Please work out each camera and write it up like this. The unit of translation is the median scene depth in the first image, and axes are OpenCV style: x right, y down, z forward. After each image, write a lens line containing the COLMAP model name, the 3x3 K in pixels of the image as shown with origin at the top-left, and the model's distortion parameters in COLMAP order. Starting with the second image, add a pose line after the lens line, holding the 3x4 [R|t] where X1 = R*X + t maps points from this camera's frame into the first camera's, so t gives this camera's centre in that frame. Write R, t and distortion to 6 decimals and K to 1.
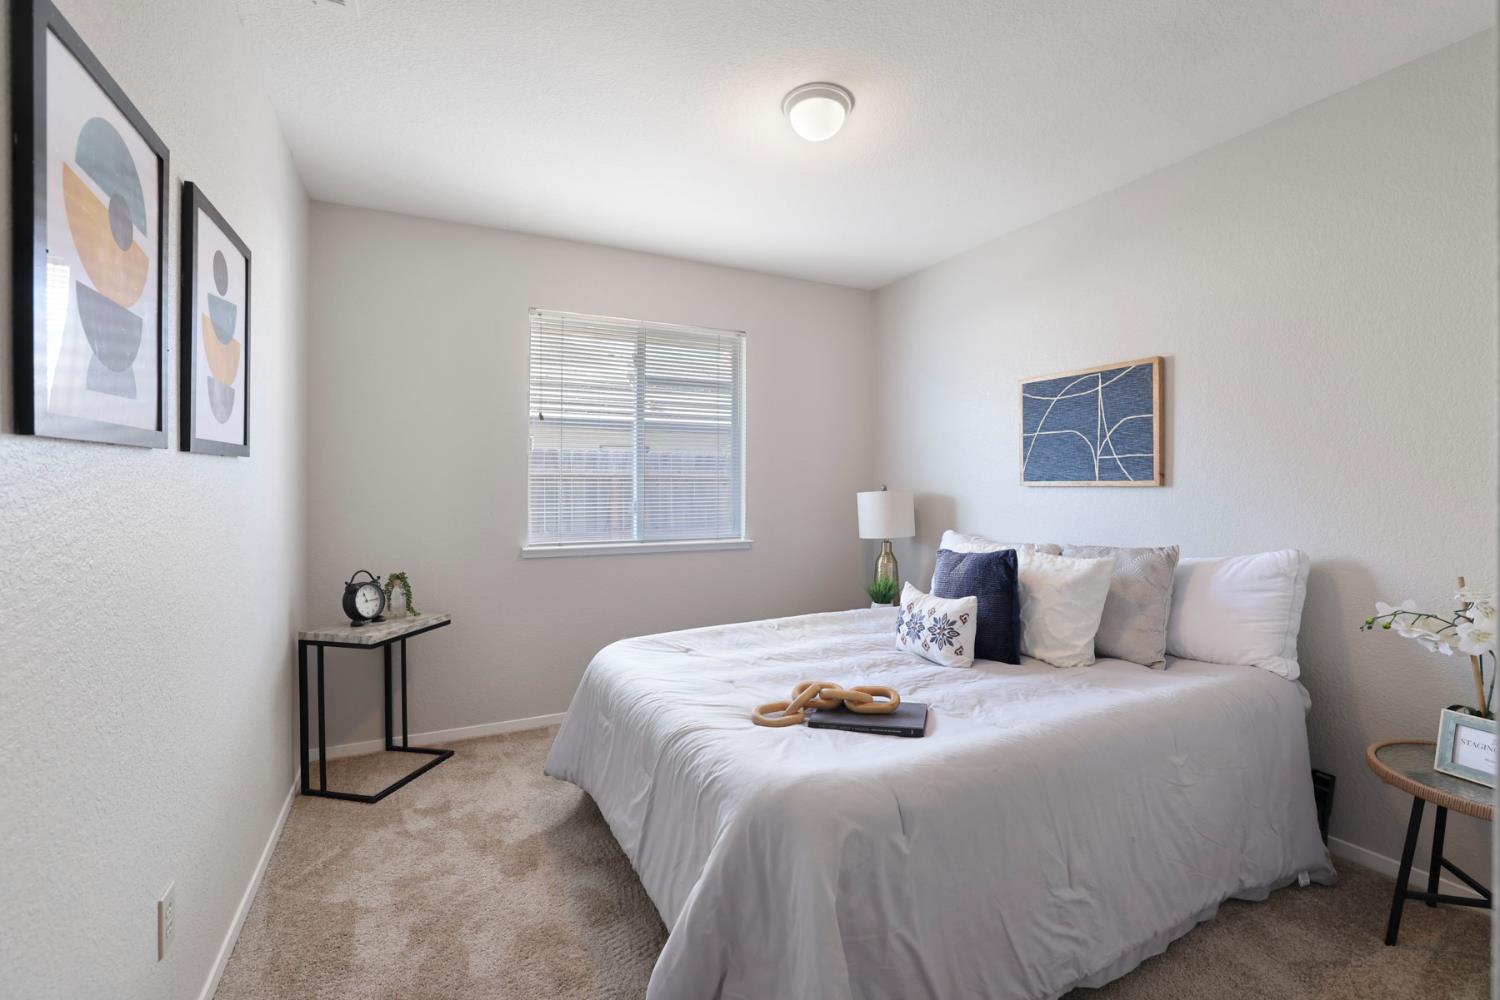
lens RADIAL K [[659.3, 0, 748.4], [0, 659.3, 493.4], [0, 0, 1]] dist [-0.020549, 0.009512]
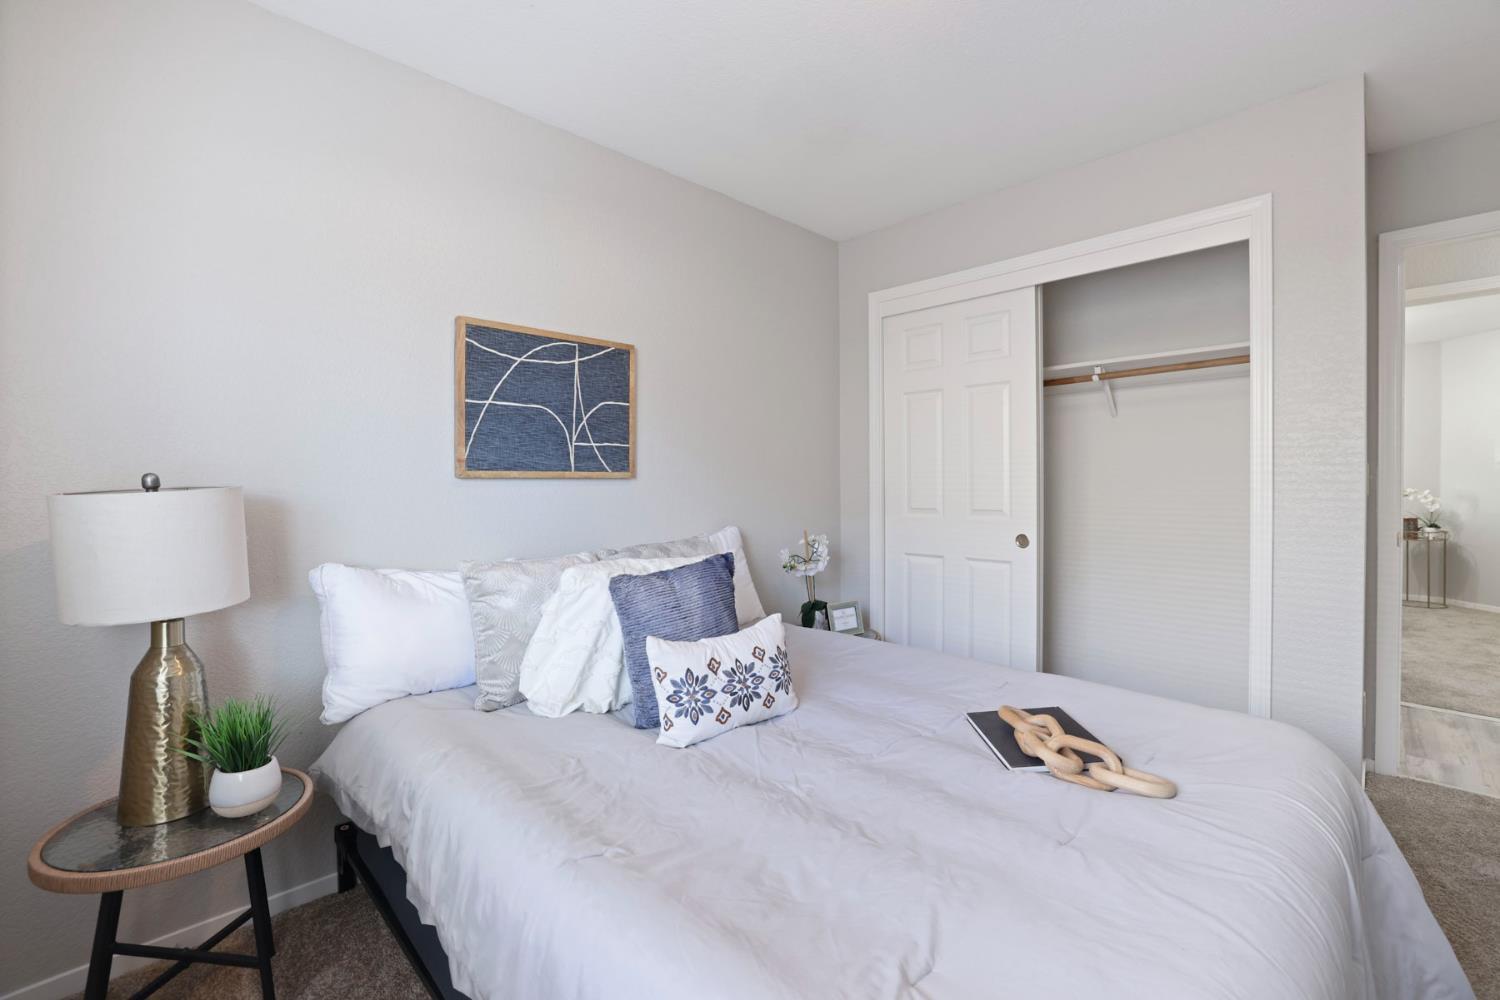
lens RADIAL K [[659.3, 0, 745.8], [0, 659.3, 490.2], [0, 0, 1]] dist [-0.020549, 0.009512]
pose [[-0.320058, -0.016162, 0.947260, -0.335098], [0.011171, 0.999721, 0.020832, -0.010314], [-0.947332, 0.017250, -0.319788, 1.060142]]
